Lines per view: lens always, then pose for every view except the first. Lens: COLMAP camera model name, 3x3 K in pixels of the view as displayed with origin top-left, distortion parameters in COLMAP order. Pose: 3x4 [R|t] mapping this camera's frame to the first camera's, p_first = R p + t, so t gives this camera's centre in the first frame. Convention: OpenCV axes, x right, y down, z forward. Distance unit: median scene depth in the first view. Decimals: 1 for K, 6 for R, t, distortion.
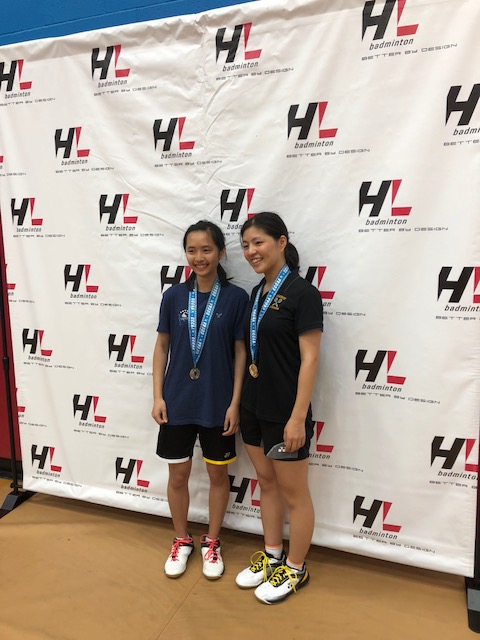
lens RADIAL K [[517.3, 0, 240.8], [0, 517.3, 318.5], [0, 0, 1]] dist [0.014636, 0.005924]
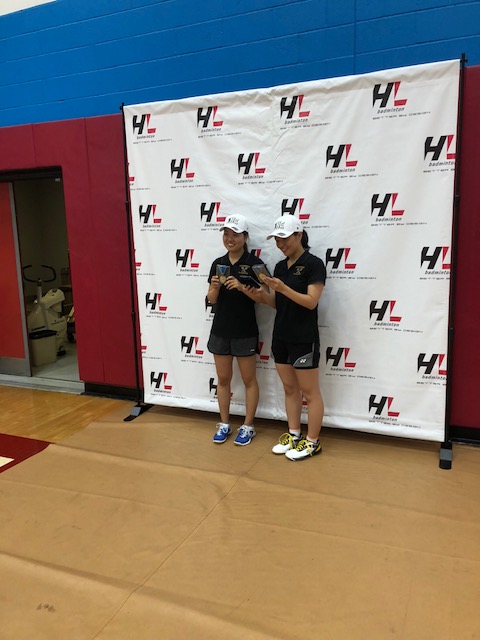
lens RADIAL K [[526.4, 0, 240.0], [0, 526.4, 320.0], [0, 0, 1]] dist [0.069420, -0.116576]
pose [[0.998042, -0.005861, -0.062277, -0.071688], [0.008072, 0.999344, 0.035302, 0.057842], [0.062029, -0.035735, 0.997434, -0.616912]]
